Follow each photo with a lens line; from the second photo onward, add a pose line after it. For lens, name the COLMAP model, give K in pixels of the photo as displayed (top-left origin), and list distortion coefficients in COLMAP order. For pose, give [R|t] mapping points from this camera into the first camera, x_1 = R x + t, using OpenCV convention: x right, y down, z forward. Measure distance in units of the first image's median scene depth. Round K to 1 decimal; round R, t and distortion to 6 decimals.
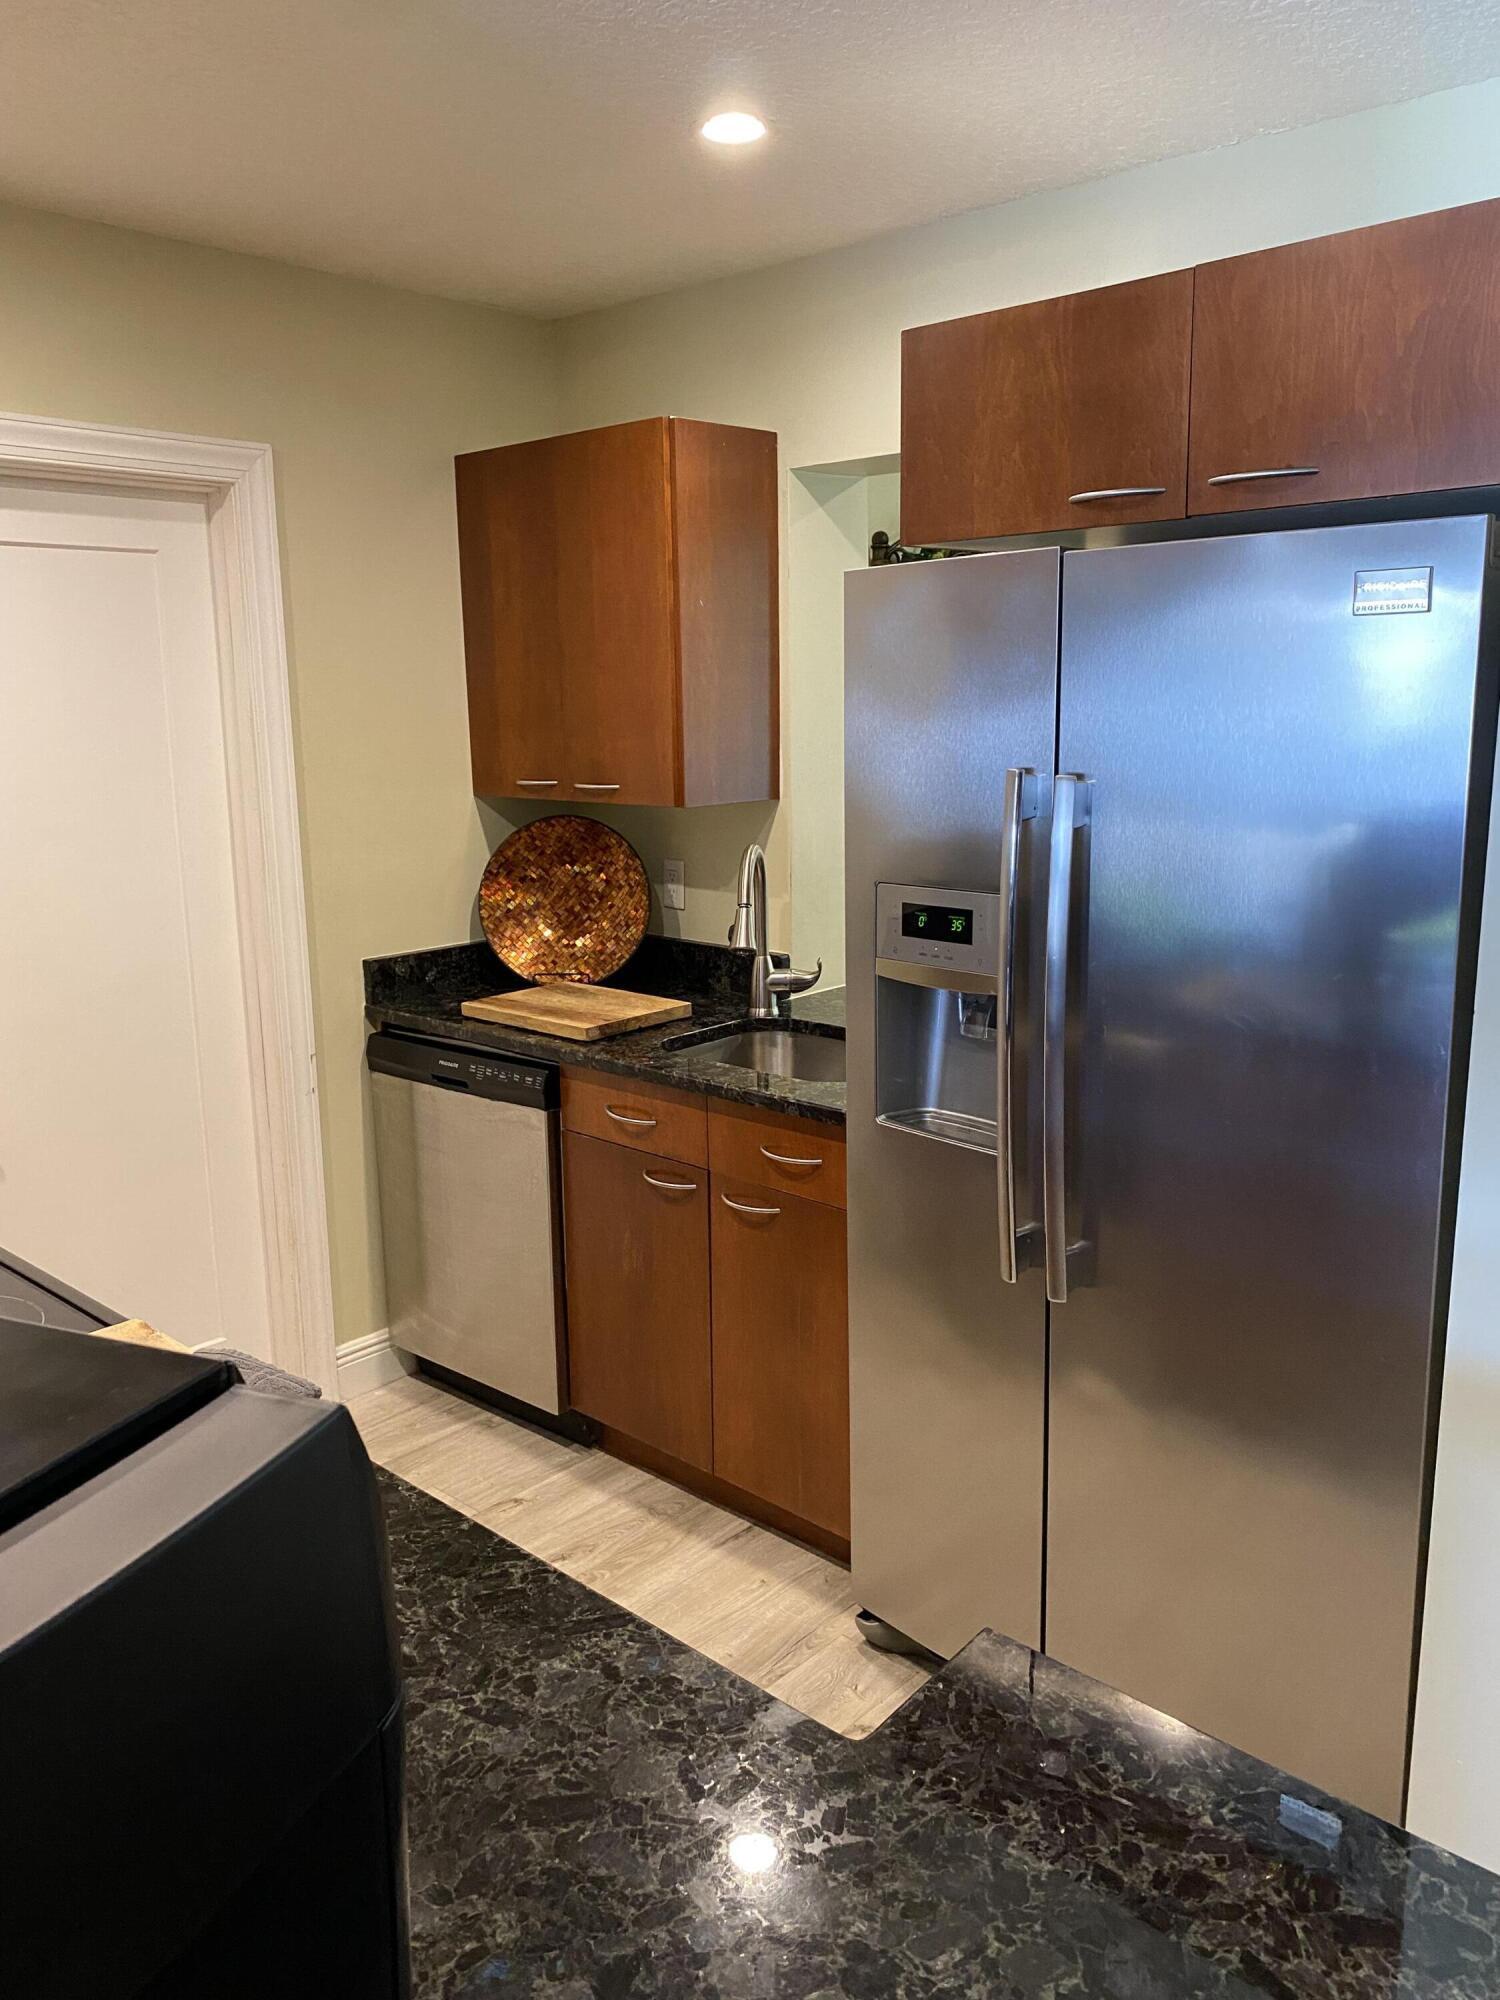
lens RADIAL K [[1516.1, 0, 746.3], [0, 1516.1, 993.6], [0, 0, 1]] dist [0.061343, -0.066727]
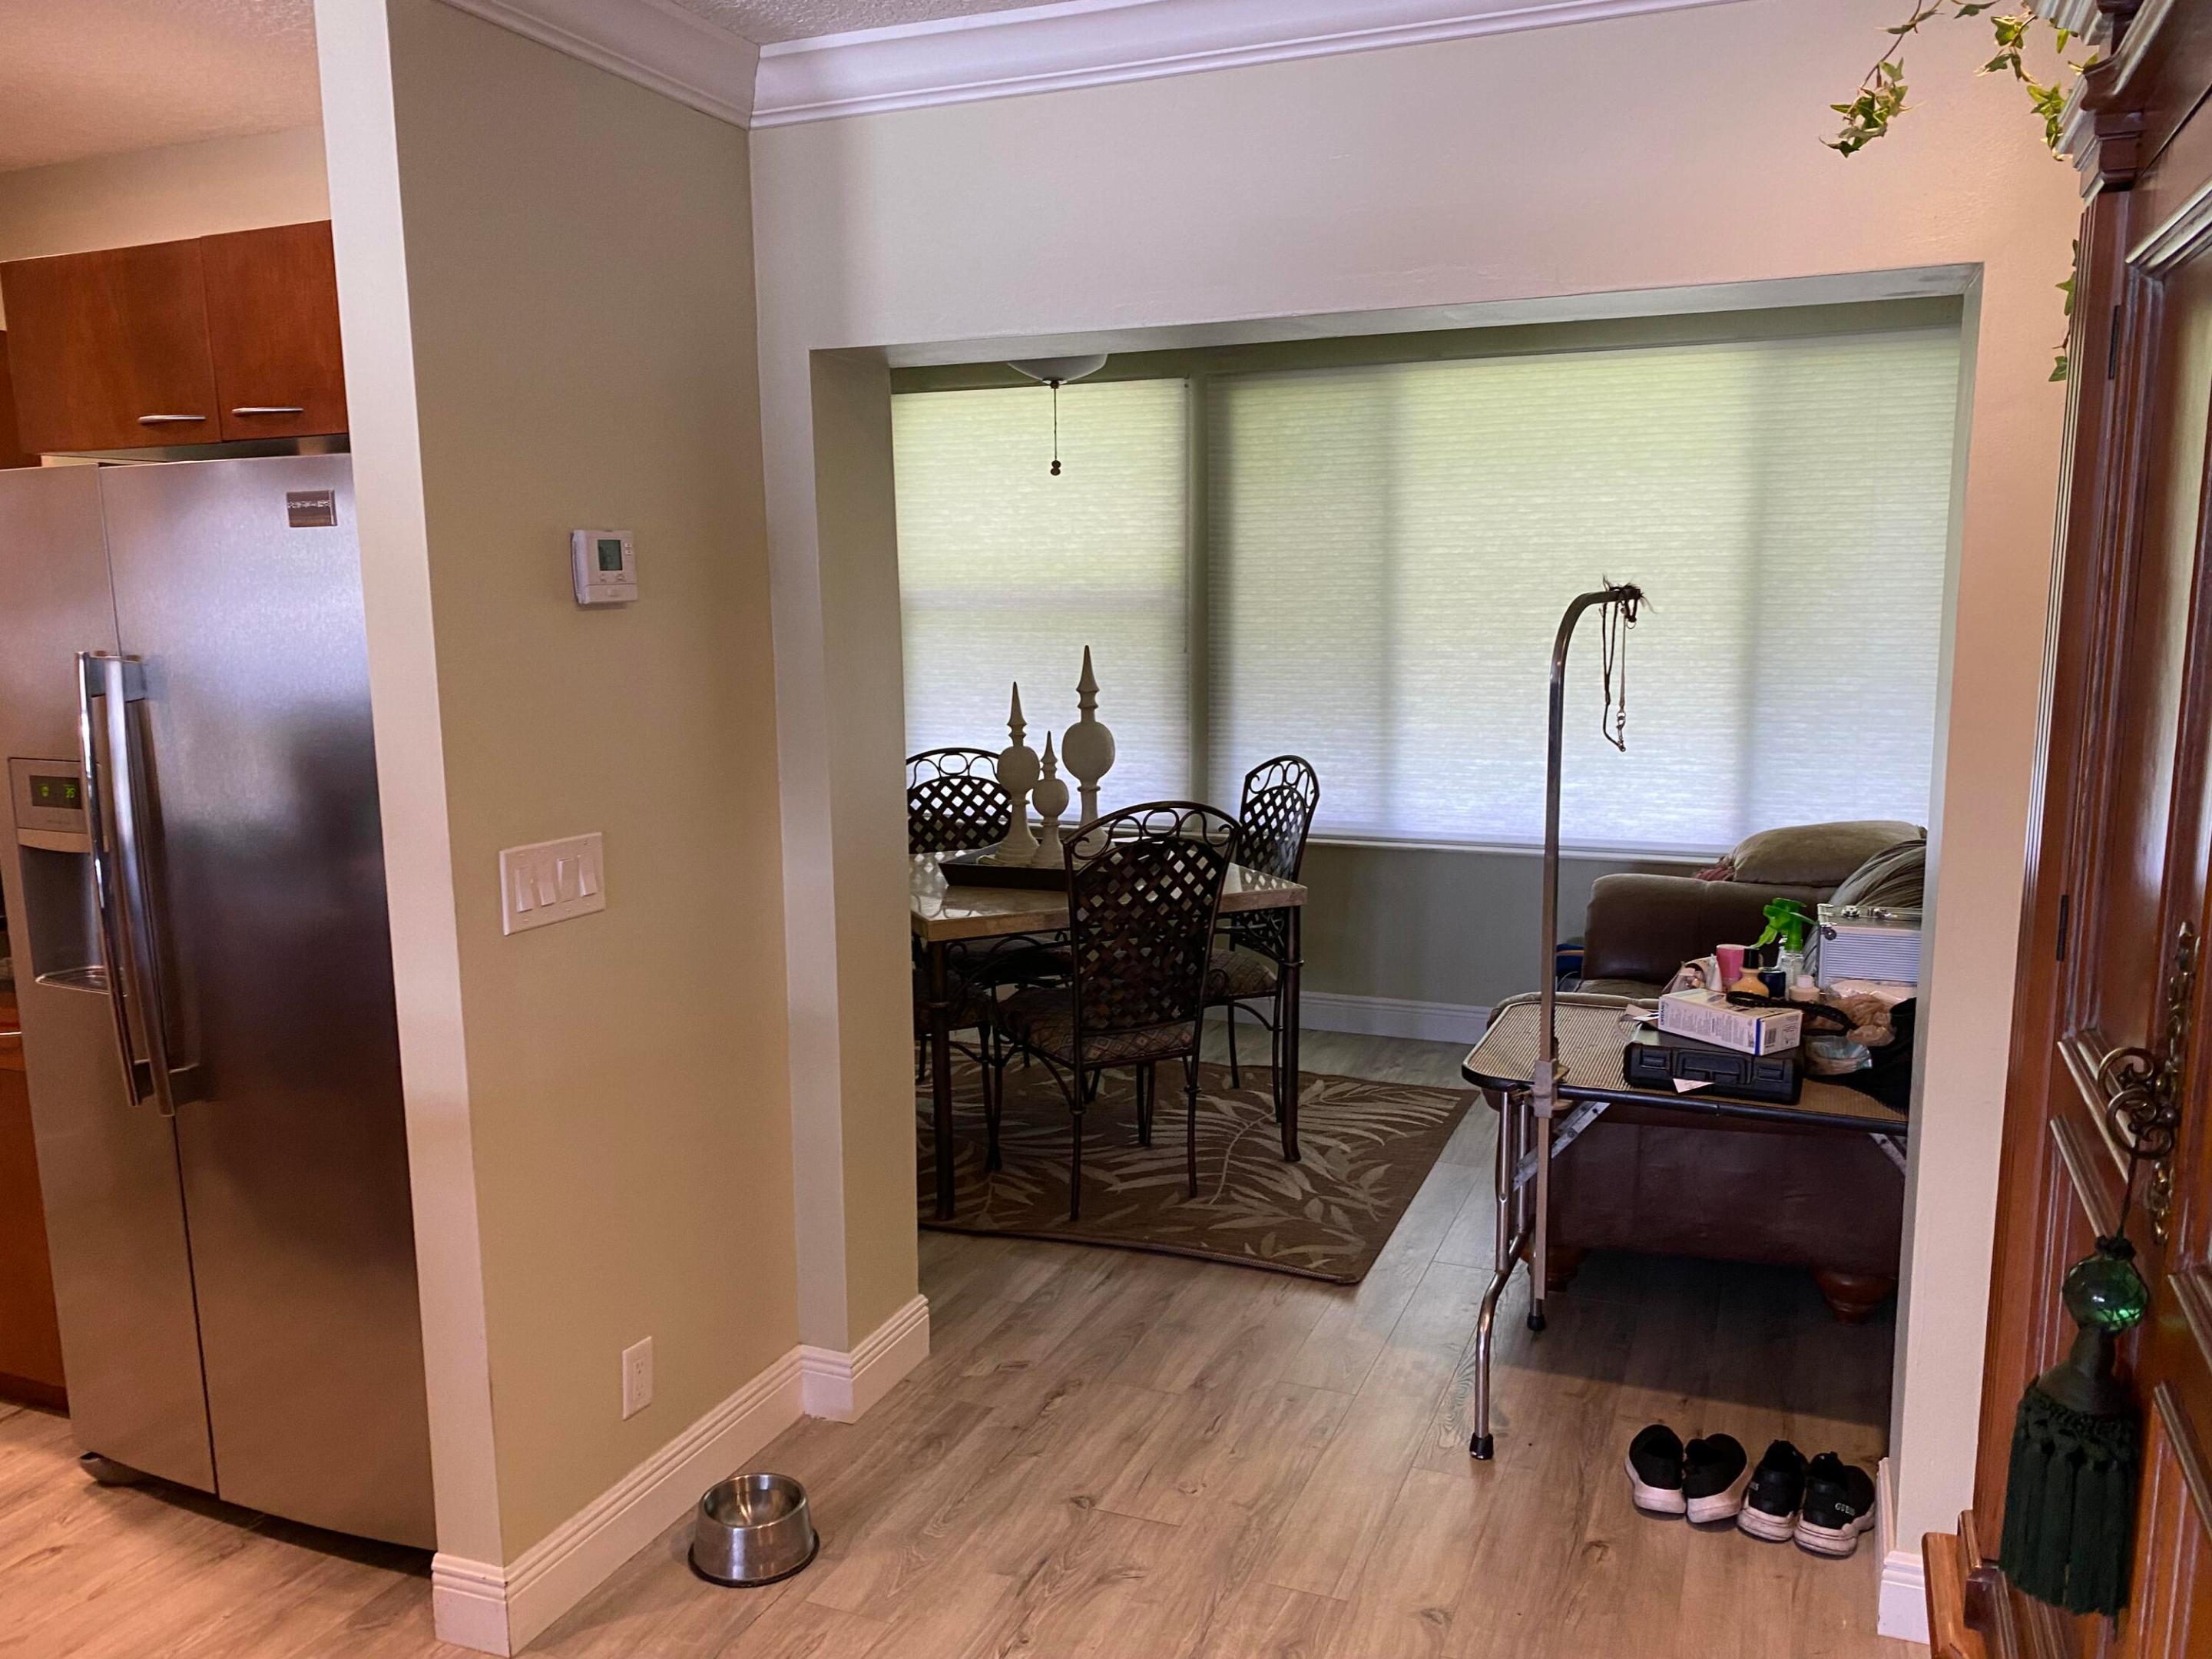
lens RADIAL K [[1676.8, 0, 1114.3], [0, 1676.8, 842.8], [0, 0, 1]] dist [0.061343, -0.066727]
pose [[0.933555, -0.065418, 0.352414, 0.369523], [0.079938, 0.996440, -0.026792, 0.076786], [-0.349406, 0.053183, 0.935461, -0.383698]]
